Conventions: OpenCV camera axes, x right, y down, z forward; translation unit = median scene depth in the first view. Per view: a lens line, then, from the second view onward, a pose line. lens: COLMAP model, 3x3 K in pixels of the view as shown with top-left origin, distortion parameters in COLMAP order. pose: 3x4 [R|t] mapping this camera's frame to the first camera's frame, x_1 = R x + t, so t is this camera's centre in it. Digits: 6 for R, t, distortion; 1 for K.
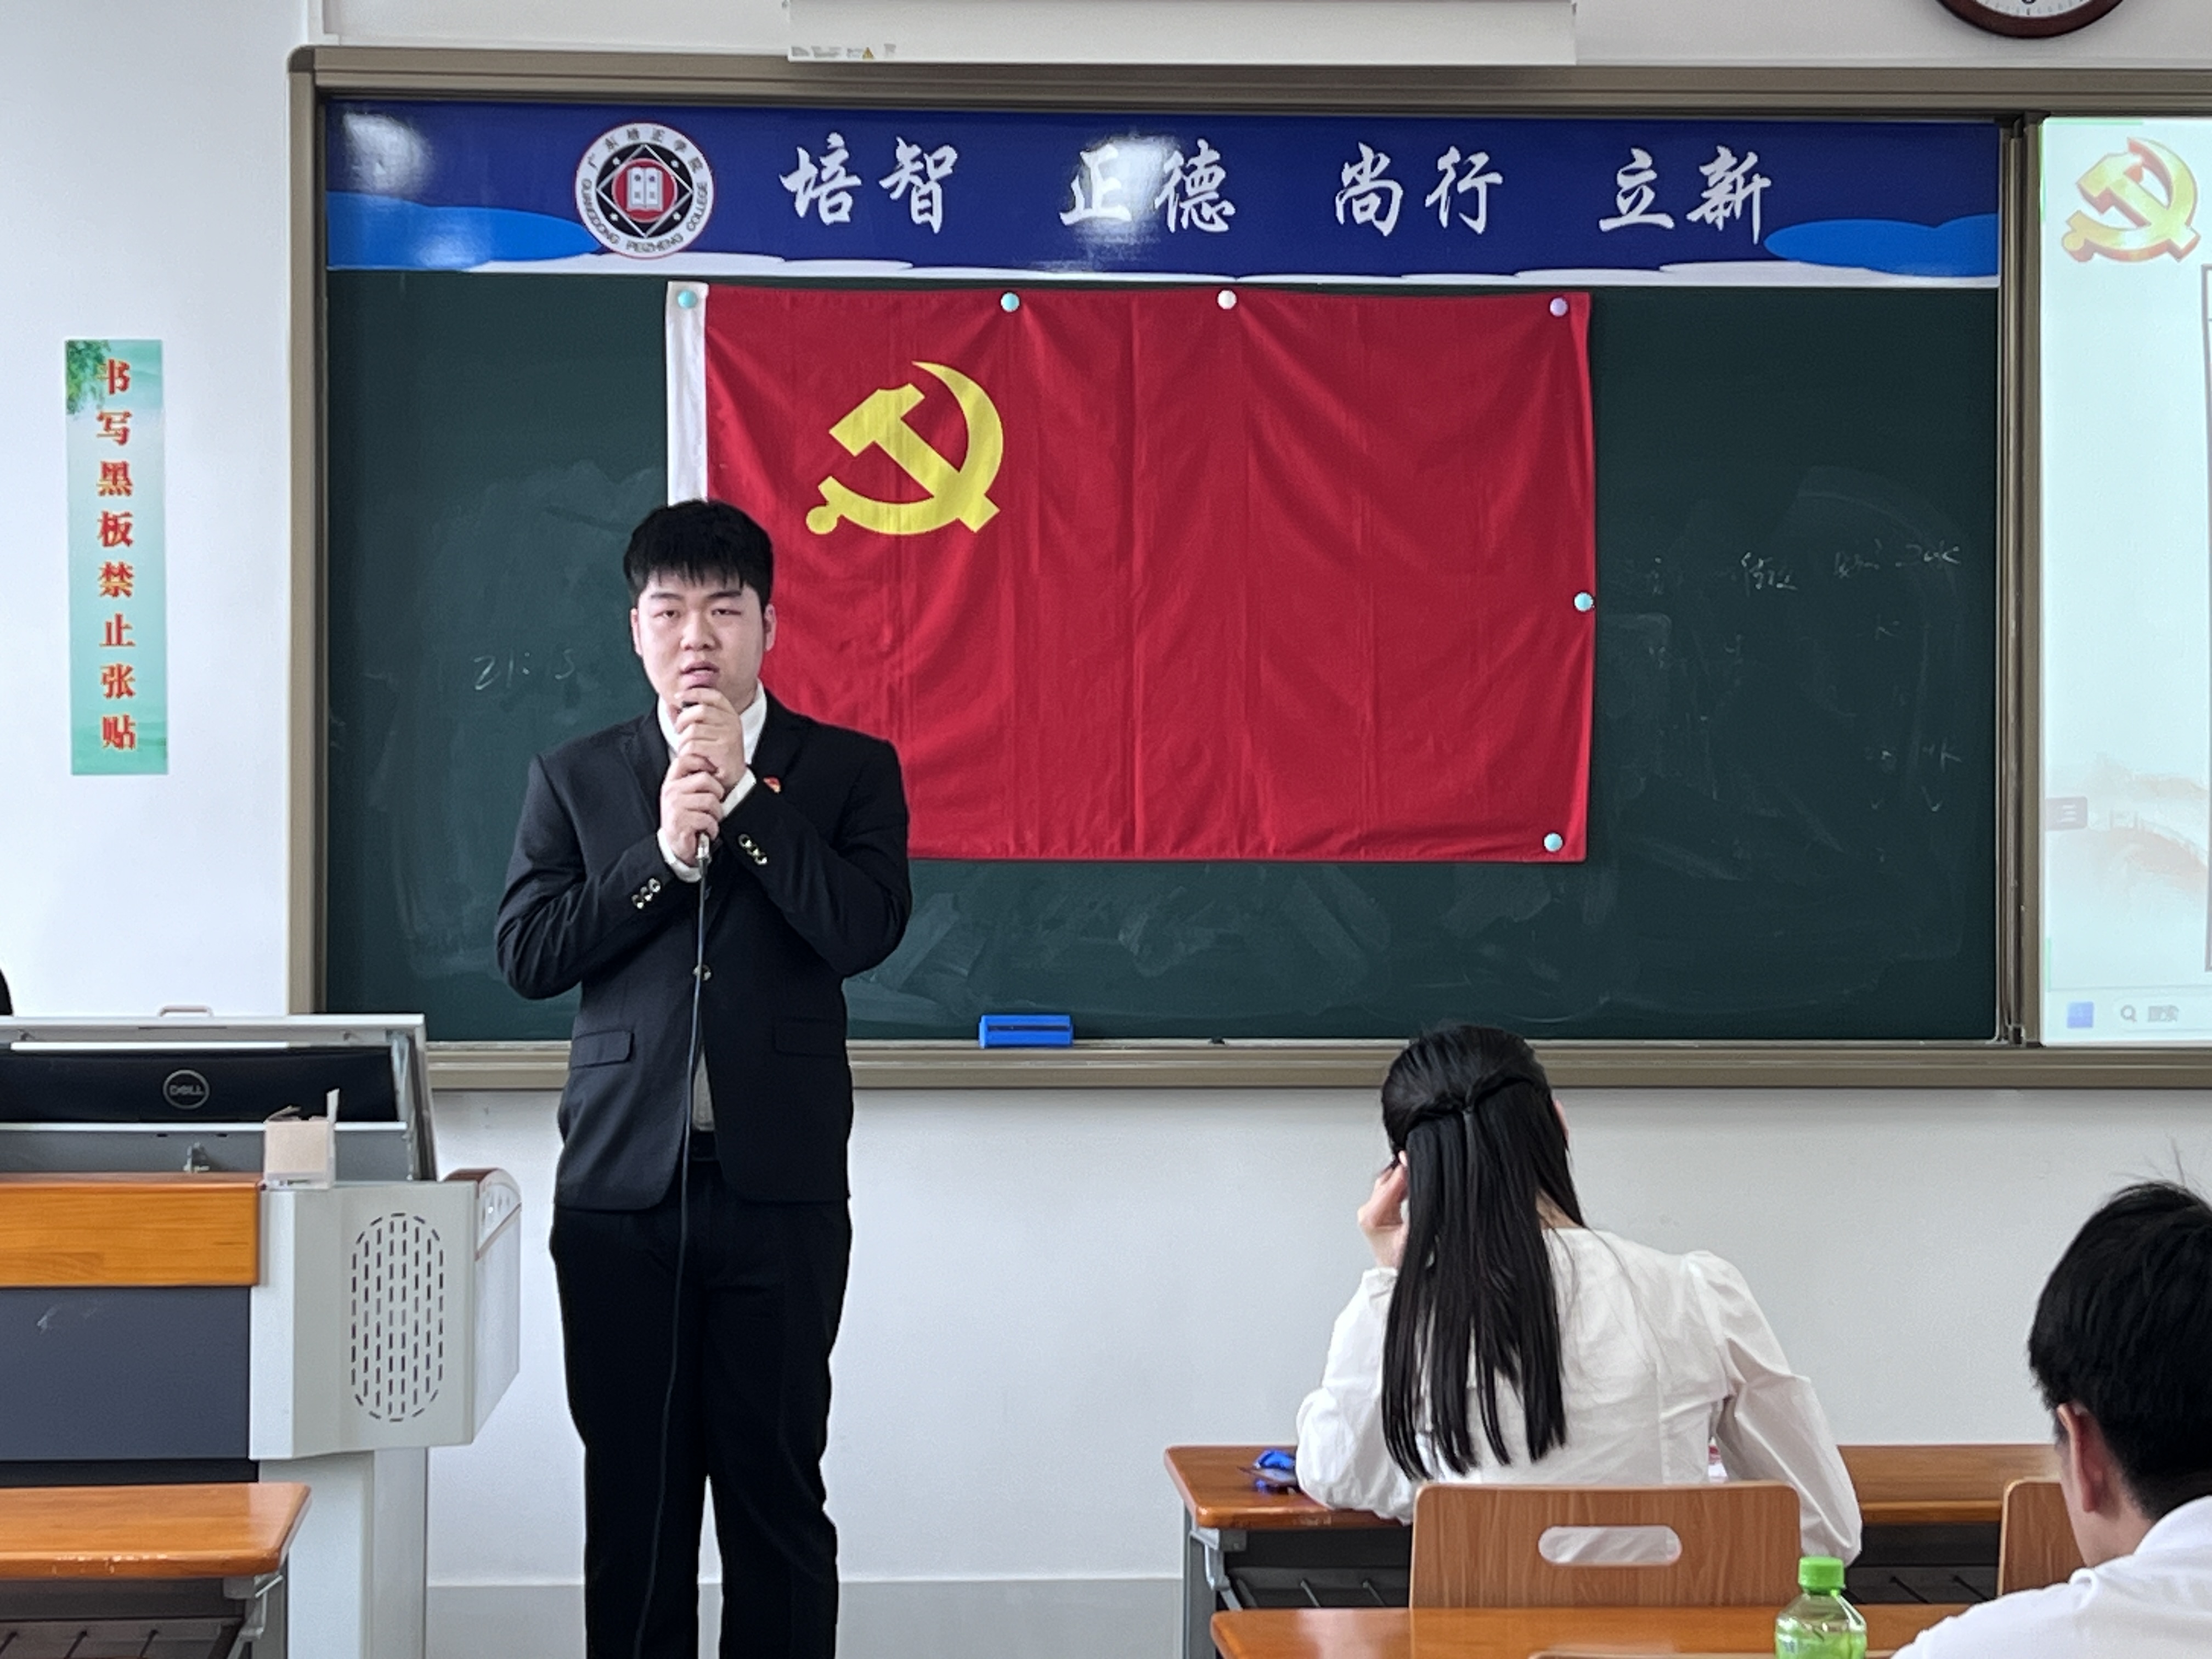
lens RADIAL K [[4607.4, 0, 1119.8], [0, 4607.4, 785.7], [0, 0, 1]] dist [0.295071, -1.539070]
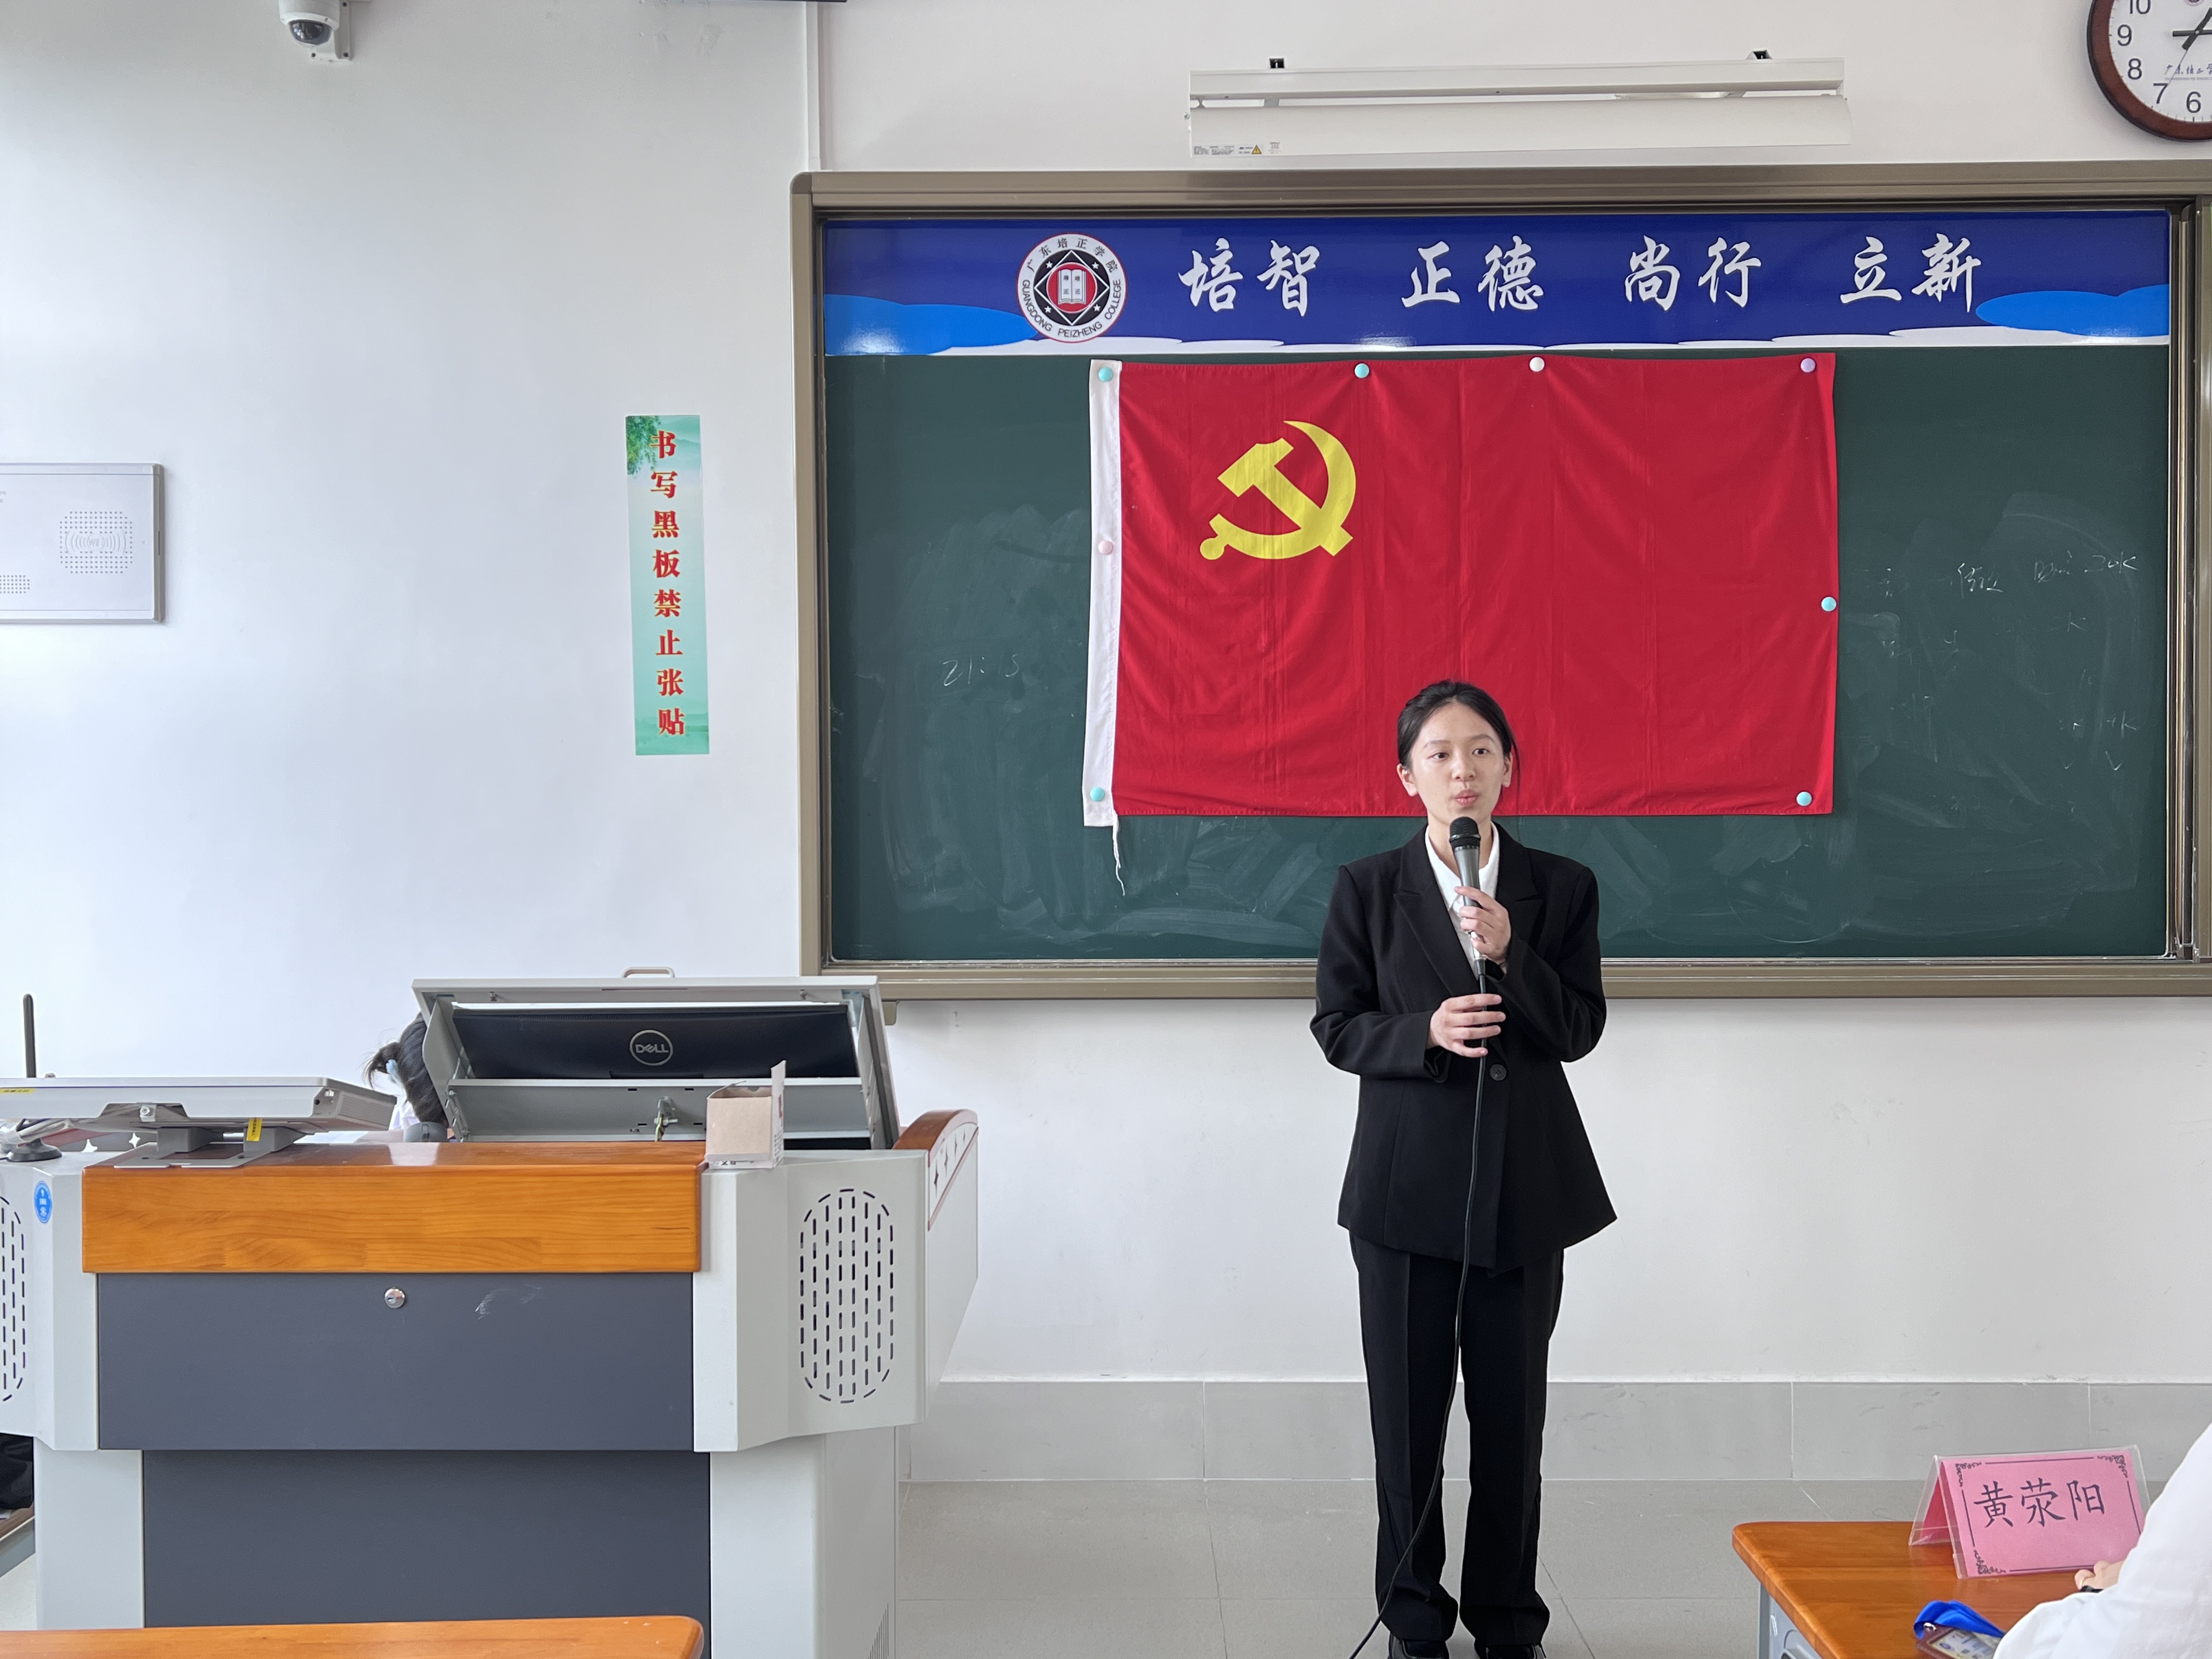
lens RADIAL K [[1975.9, 0, 1115.5], [0, 1975.9, 833.3], [0, 0, 1]] dist [0.160352, -0.348223]
pose [[0.997592, -0.006227, -0.069081, -0.053804], [0.008149, 0.999587, 0.027566, 0.005187], [0.068881, -0.028063, 0.997230, 0.453696]]
